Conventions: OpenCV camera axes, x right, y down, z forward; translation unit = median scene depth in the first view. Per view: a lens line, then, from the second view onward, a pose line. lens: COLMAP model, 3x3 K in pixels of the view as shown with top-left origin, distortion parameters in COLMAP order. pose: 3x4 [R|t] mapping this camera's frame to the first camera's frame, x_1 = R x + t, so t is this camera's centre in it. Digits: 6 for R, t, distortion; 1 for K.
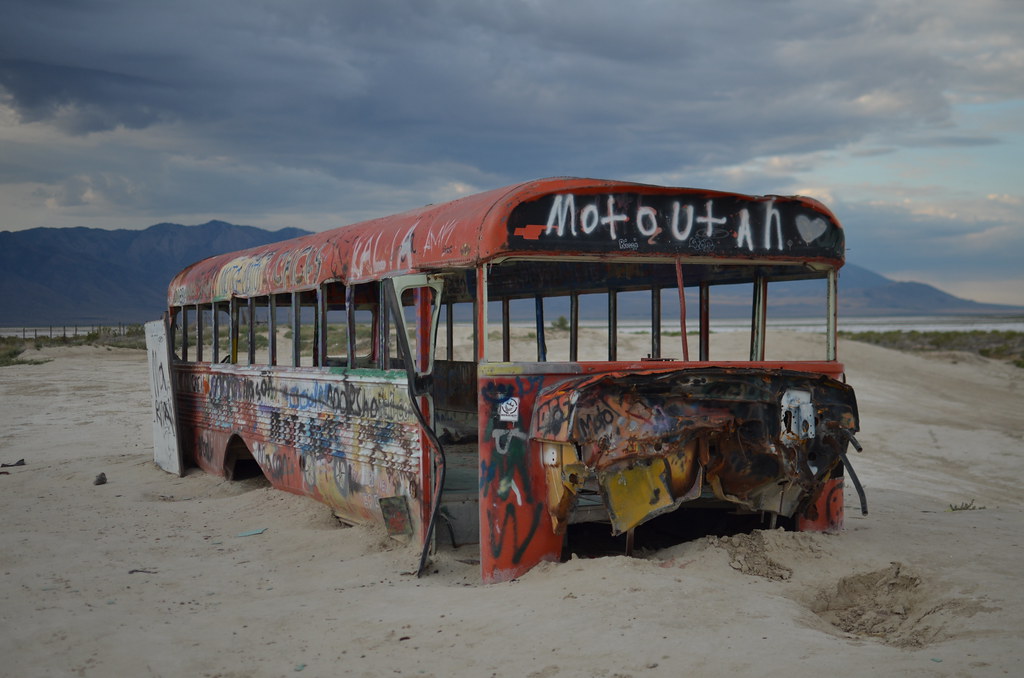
lens RADIAL K [[1545.1, 0, 512.0], [0, 1545.1, 339.0], [0, 0, 1]] dist [-0.000364, 0.059812]
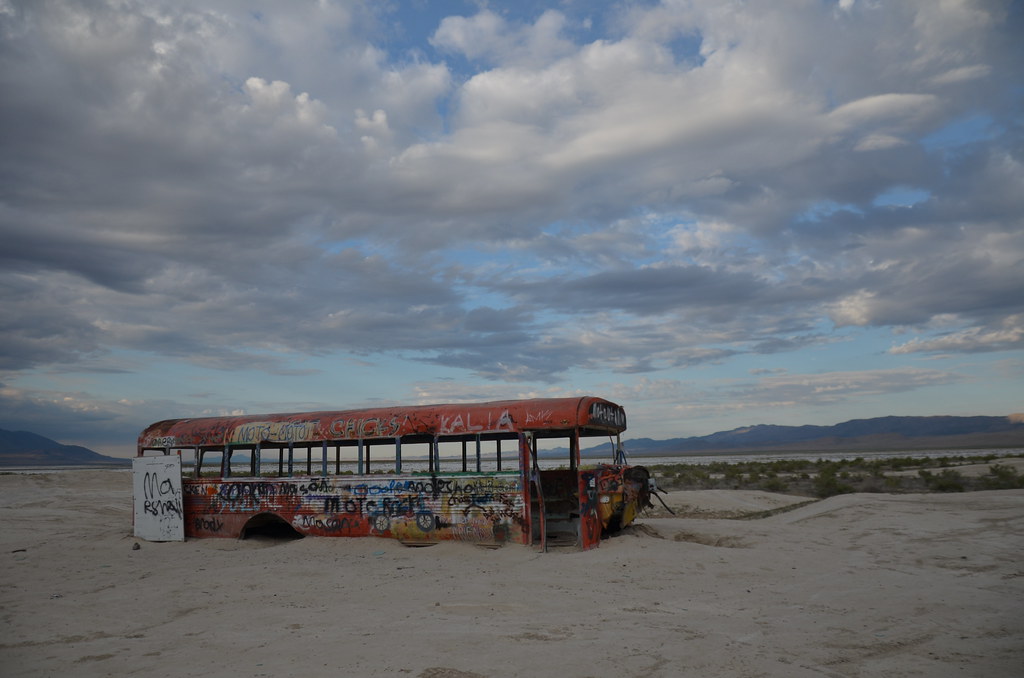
lens RADIAL K [[778.2, 0, 508.8], [0, 778.2, 344.6], [0, 0, 1]] dist [-0.042541, 0.009734]
pose [[0.724128, 0.097783, 0.682698, -1.002716], [0.018543, 0.986779, -0.161006, 0.022920], [-0.689416, 0.129248, 0.712741, 0.108037]]
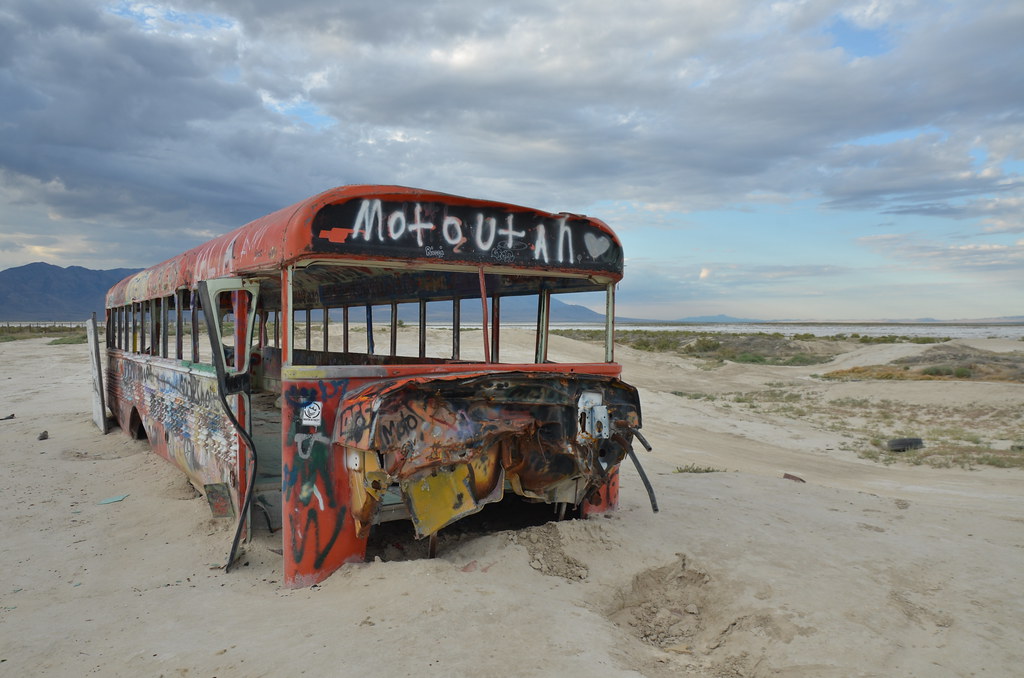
lens RADIAL K [[784.4, 0, 506.2], [0, 784.4, 345.2], [0, 0, 1]] dist [-0.038976, 0.002317]
pose [[0.986379, 0.009555, 0.164212, 0.036616], [-0.012360, 0.999794, 0.016072, -0.007424], [-0.164024, -0.017883, 0.986294, 0.467682]]
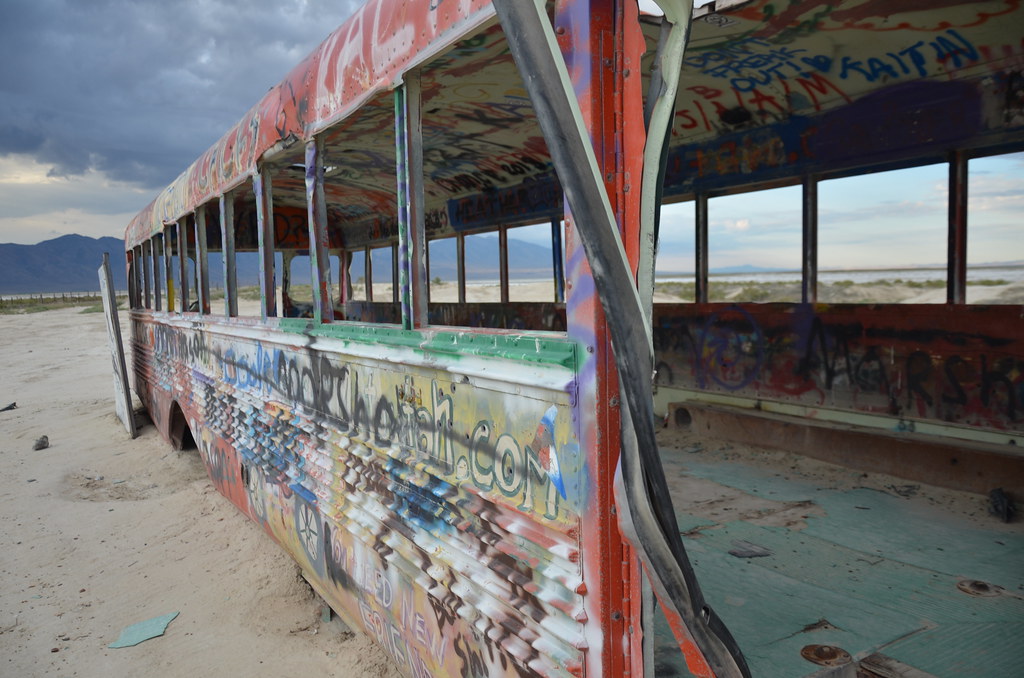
lens RADIAL K [[778.2, 0, 508.8], [0, 778.2, 344.6], [0, 0, 1]] dist [-0.042541, 0.009734]
pose [[0.990805, -0.027233, 0.132526, -0.096504], [0.017918, 0.997317, 0.070977, 0.012456], [-0.134104, -0.067950, 0.988635, 0.922069]]
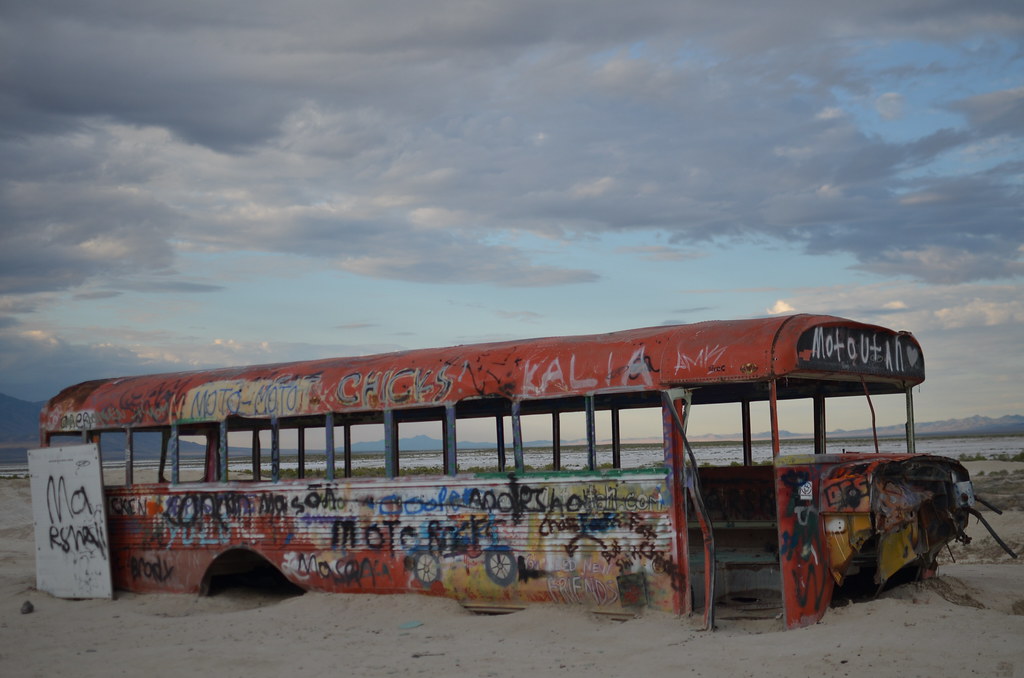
lens RADIAL K [[1545.1, 0, 512.0], [0, 1545.1, 339.0], [0, 0, 1]] dist [-0.000364, 0.059812]
pose [[0.882025, 0.018586, 0.470837, -0.799849], [0.025118, 0.995947, -0.086368, 0.023461], [-0.470533, 0.088005, 0.877983, -0.034281]]
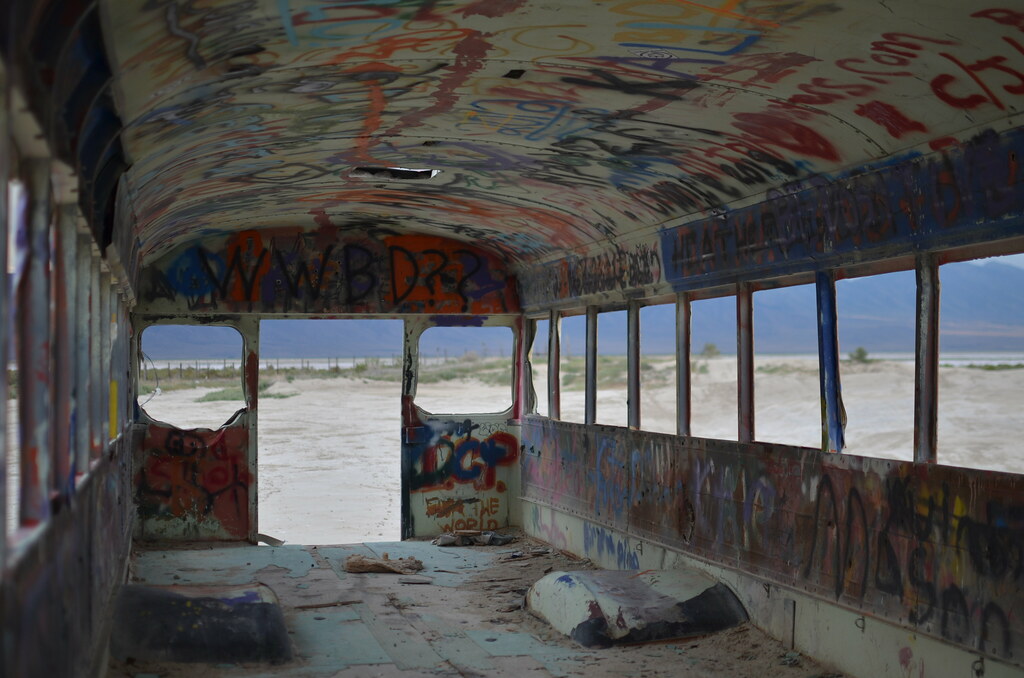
lens RADIAL K [[1545.1, 0, 512.0], [0, 1545.1, 339.0], [0, 0, 1]] dist [-0.000364, 0.059812]
pose [[0.982304, 0.000146, -0.187296, 0.019910], [-0.004036, 0.999784, -0.020390, -0.006489], [0.187252, 0.020785, 0.982092, 0.938511]]
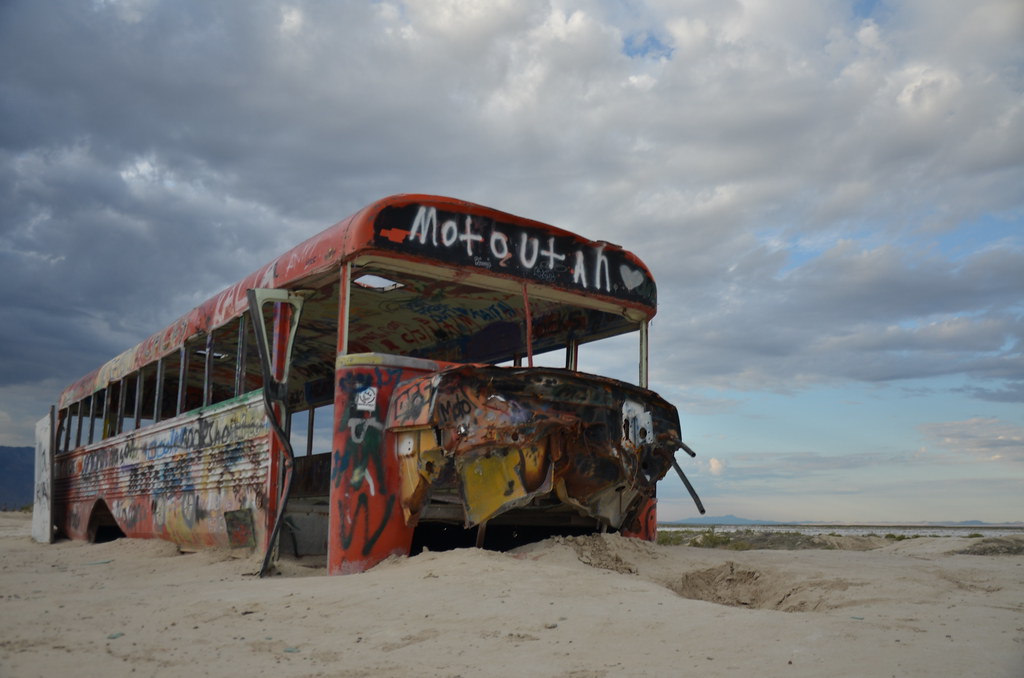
lens RADIAL K [[941.9, 0, 508.0], [0, 941.9, 350.6], [0, 0, 1]] dist [-0.056754, 0.024039]
pose [[0.978926, 0.061976, 0.194584, -0.031437], [-0.023883, 0.981043, -0.192315, 0.124729], [-0.202814, 0.183615, 0.961848, 0.372067]]
